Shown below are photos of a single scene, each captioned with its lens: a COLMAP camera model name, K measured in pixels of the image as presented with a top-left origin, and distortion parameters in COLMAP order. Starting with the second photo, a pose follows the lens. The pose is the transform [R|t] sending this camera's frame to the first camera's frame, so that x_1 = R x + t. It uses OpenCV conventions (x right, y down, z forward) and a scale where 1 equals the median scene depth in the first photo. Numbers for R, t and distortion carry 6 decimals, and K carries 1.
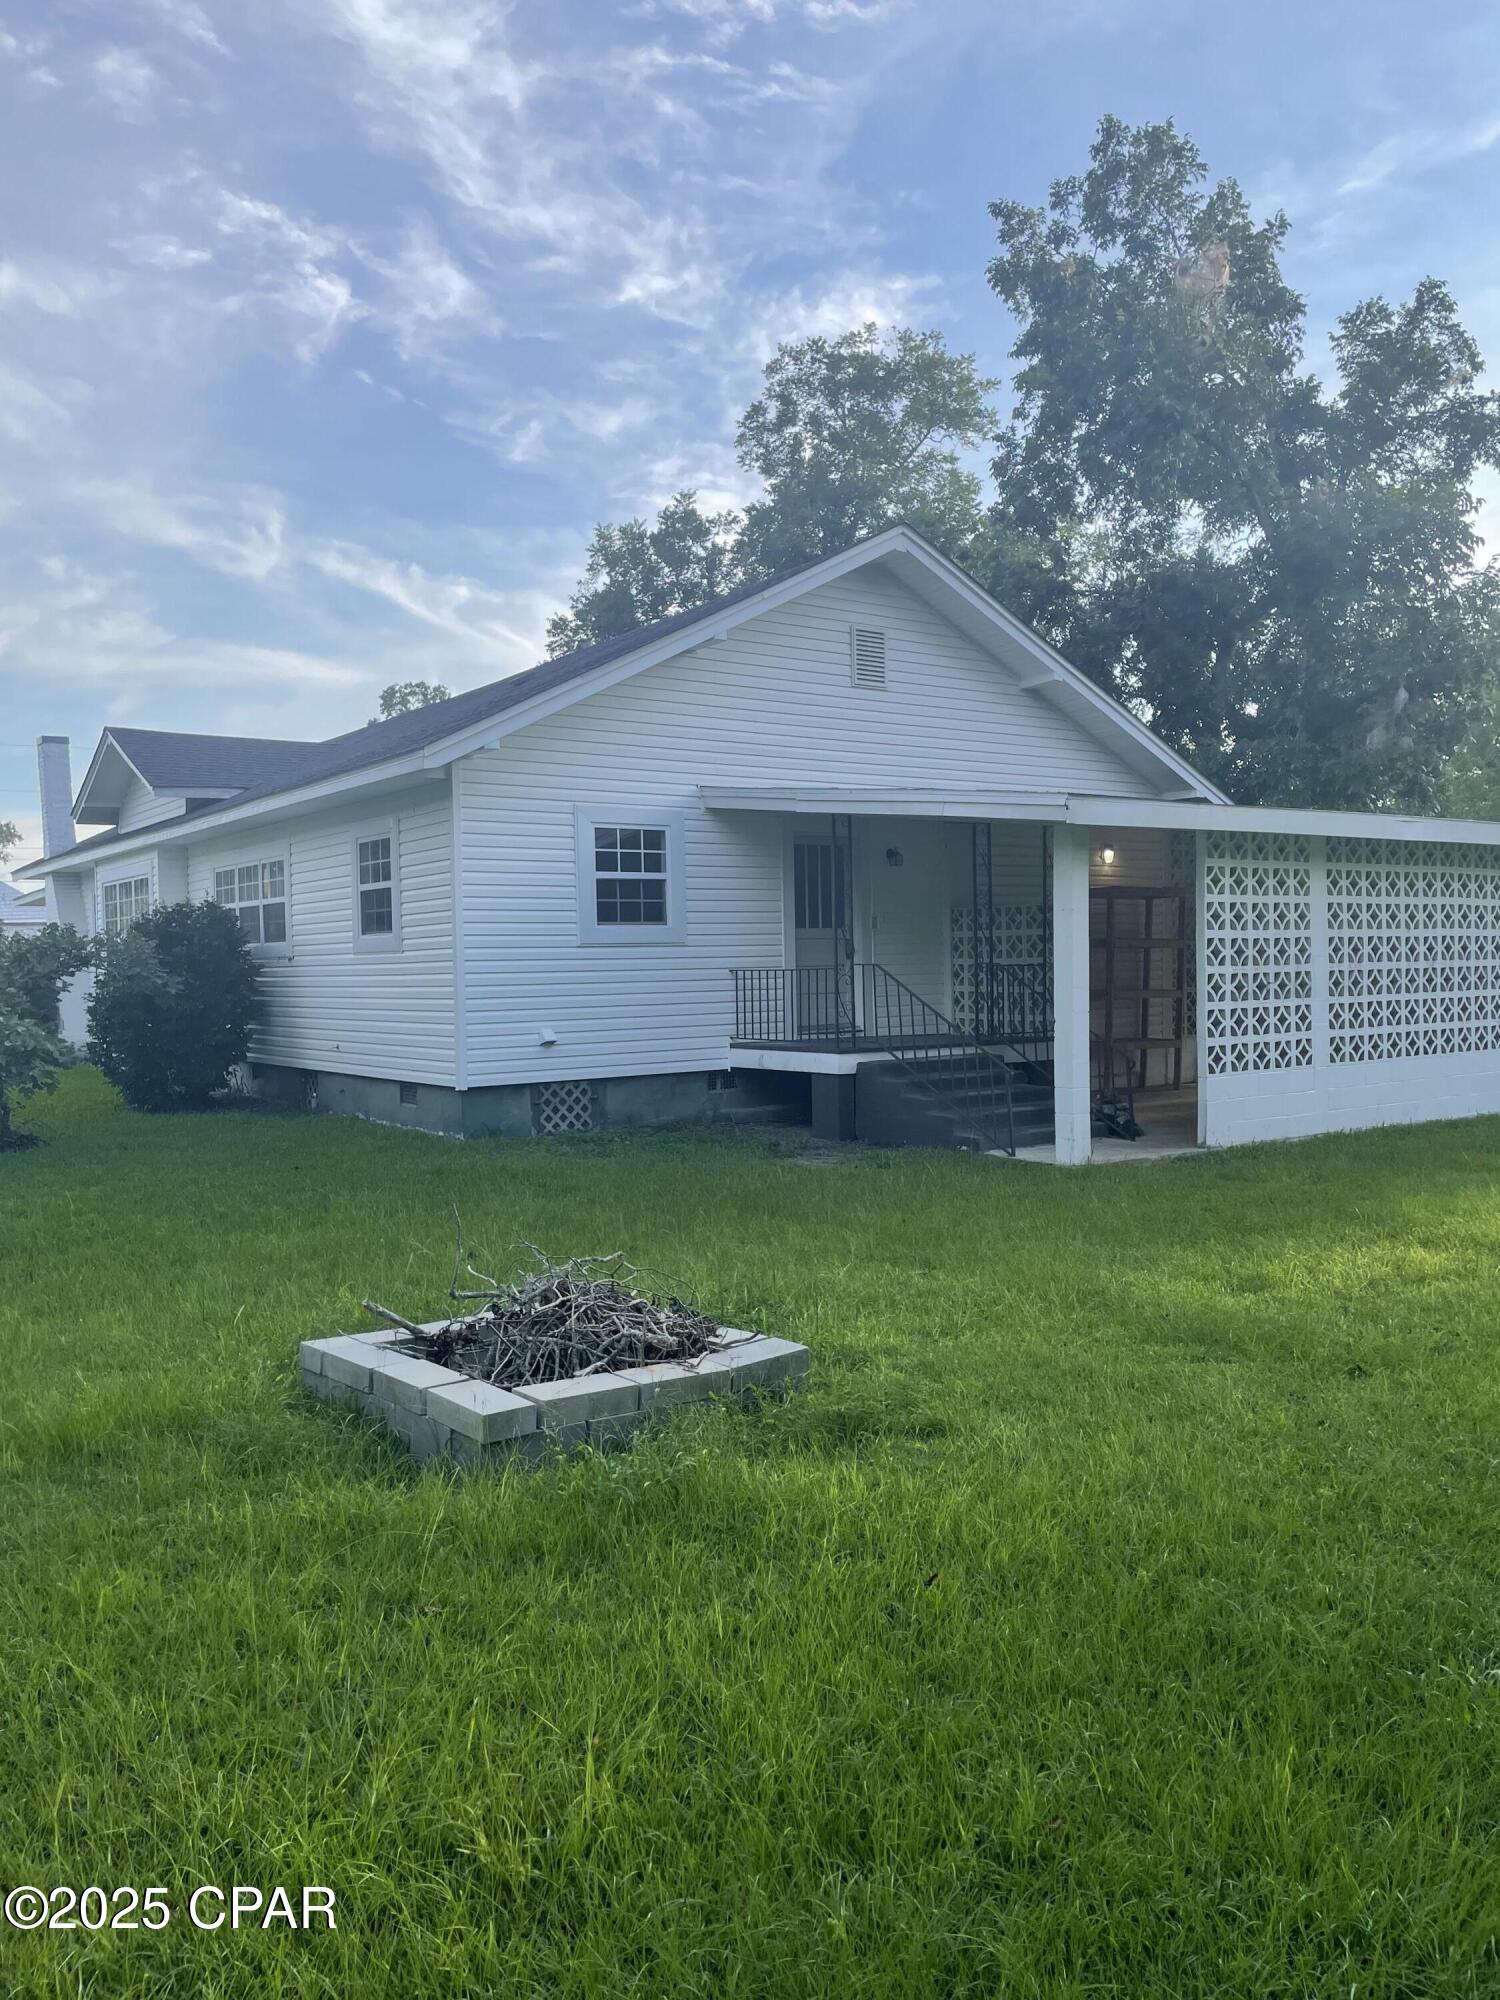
lens RADIAL K [[1525.1, 0, 786.5], [0, 1525.1, 999.0], [0, 0, 1]] dist [0.118905, -0.166756]
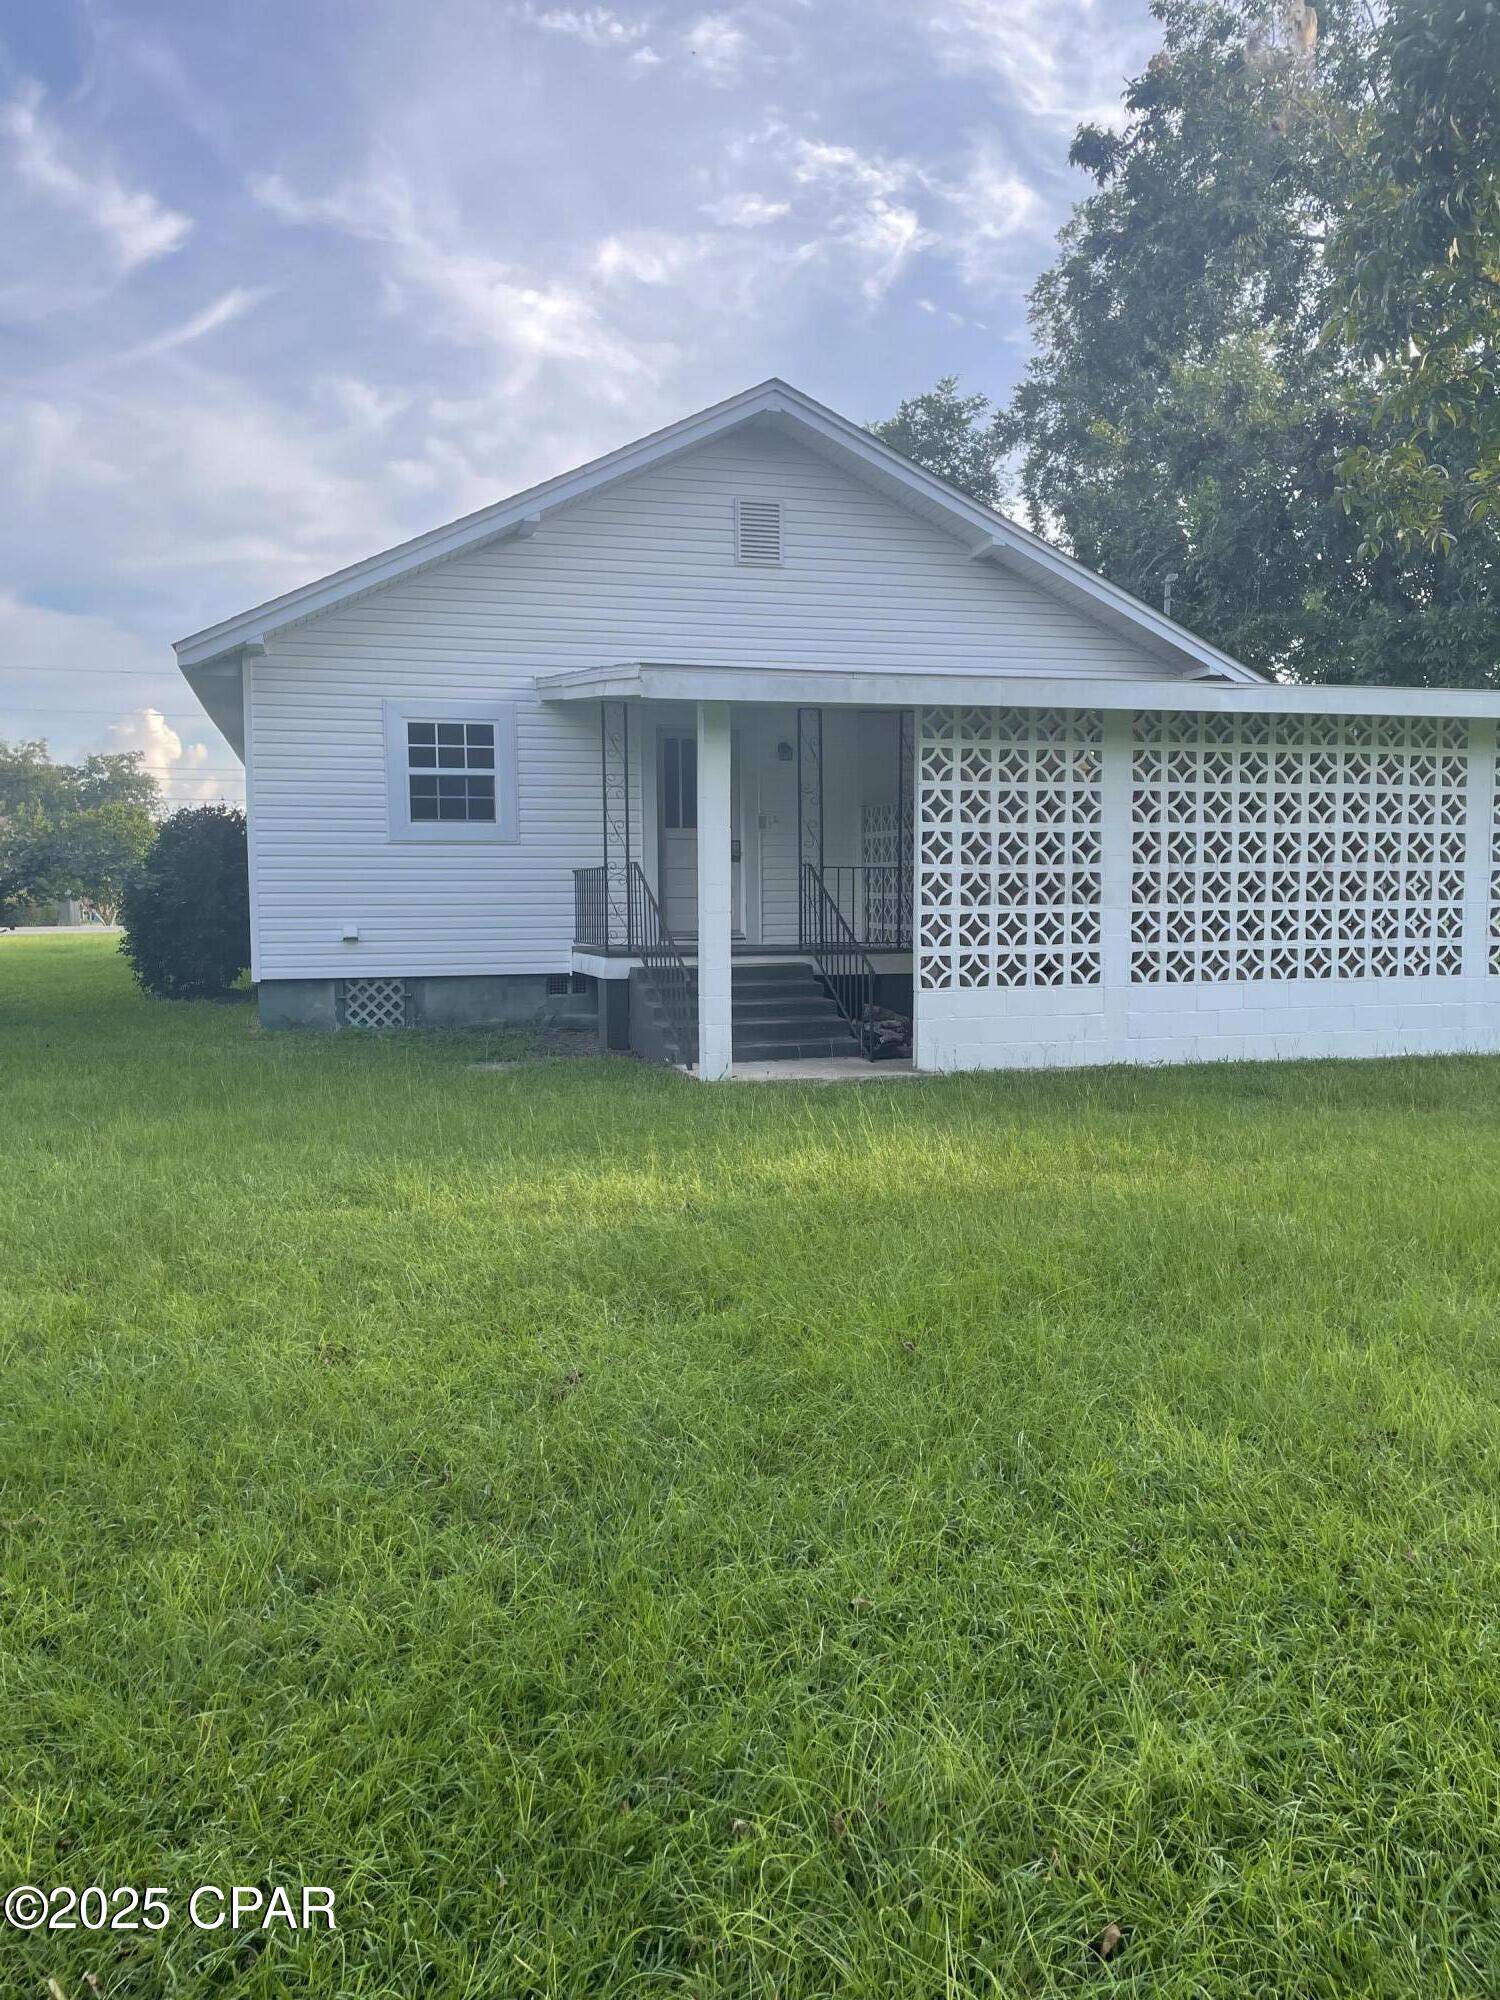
lens RADIAL K [[1525.1, 0, 786.5], [0, 1525.1, 999.0], [0, 0, 1]] dist [0.118905, -0.166756]
pose [[0.937246, 0.034921, -0.346917, 0.456354], [-0.018215, 0.998517, 0.051301, 0.010742], [0.348194, -0.041763, 0.936492, 0.146726]]
